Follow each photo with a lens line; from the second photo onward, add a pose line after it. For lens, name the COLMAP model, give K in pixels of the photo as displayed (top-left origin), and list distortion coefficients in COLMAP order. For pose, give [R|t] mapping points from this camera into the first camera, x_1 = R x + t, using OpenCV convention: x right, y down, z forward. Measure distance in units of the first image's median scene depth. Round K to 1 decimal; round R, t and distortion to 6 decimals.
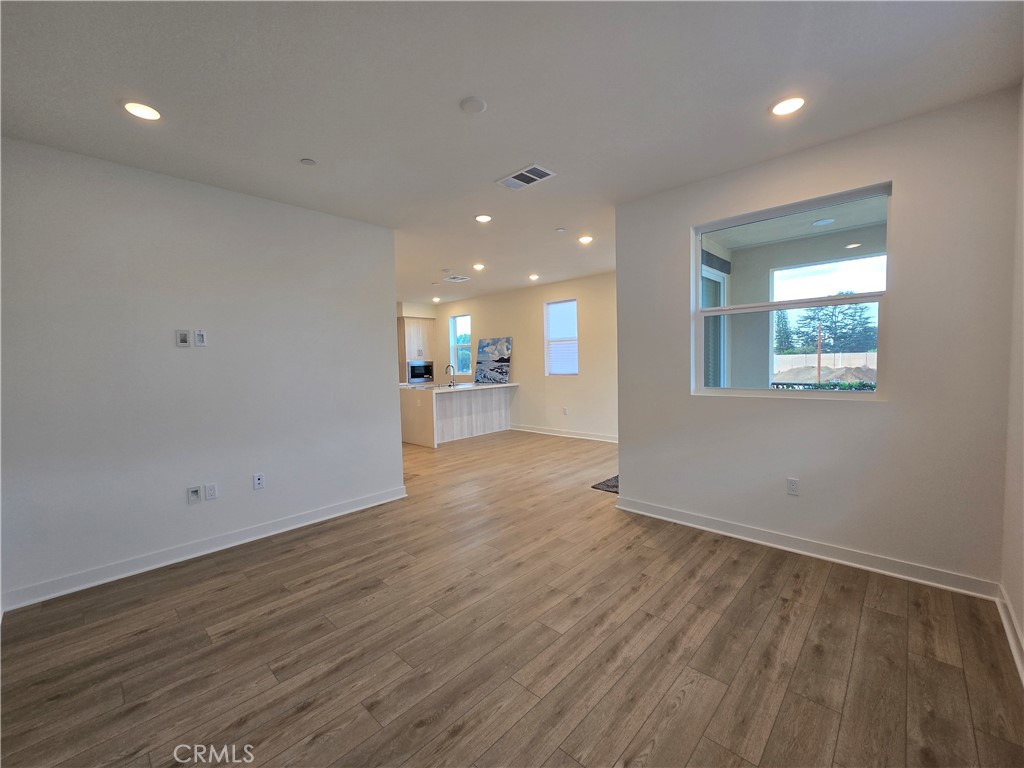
lens RADIAL K [[423.3, 0, 512.0], [0, 423.3, 384.0], [0, 0, 1]] dist [-0.001346, 0.000537]
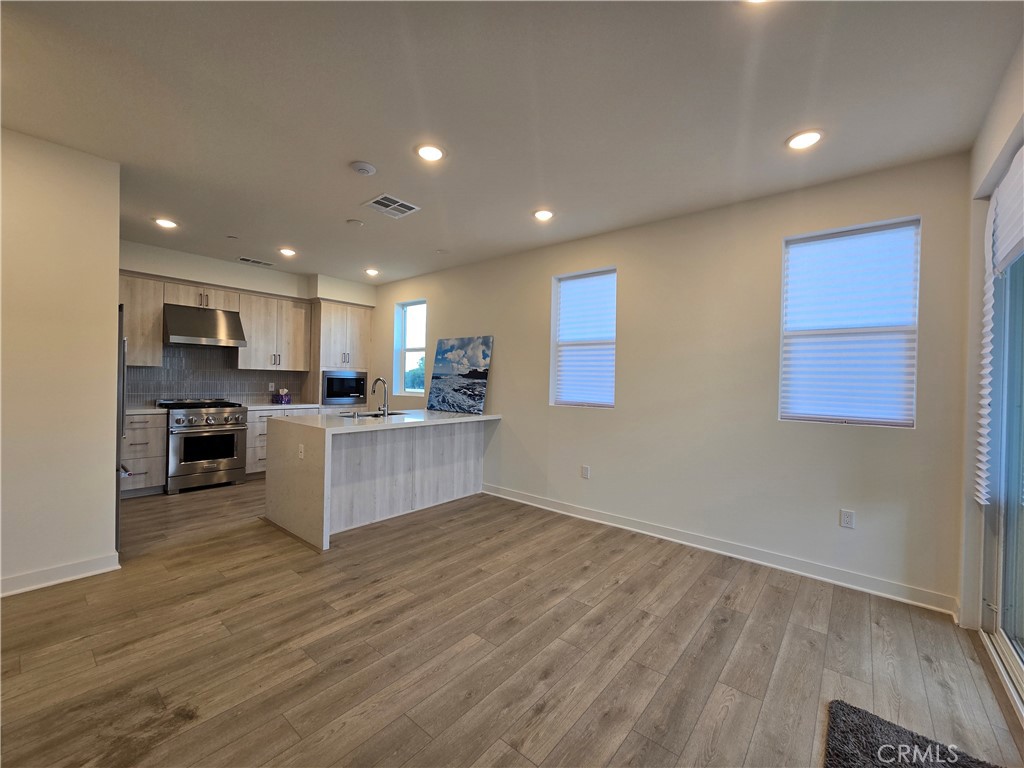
lens RADIAL K [[423.3, 0, 512.0], [0, 423.3, 384.0], [0, 0, 1]] dist [-0.001346, 0.000537]
pose [[0.996824, 0.045861, 0.065109, -0.007806], [-0.042881, 0.998000, -0.046441, -0.016001], [-0.067109, 0.043502, 0.996797, 0.362839]]
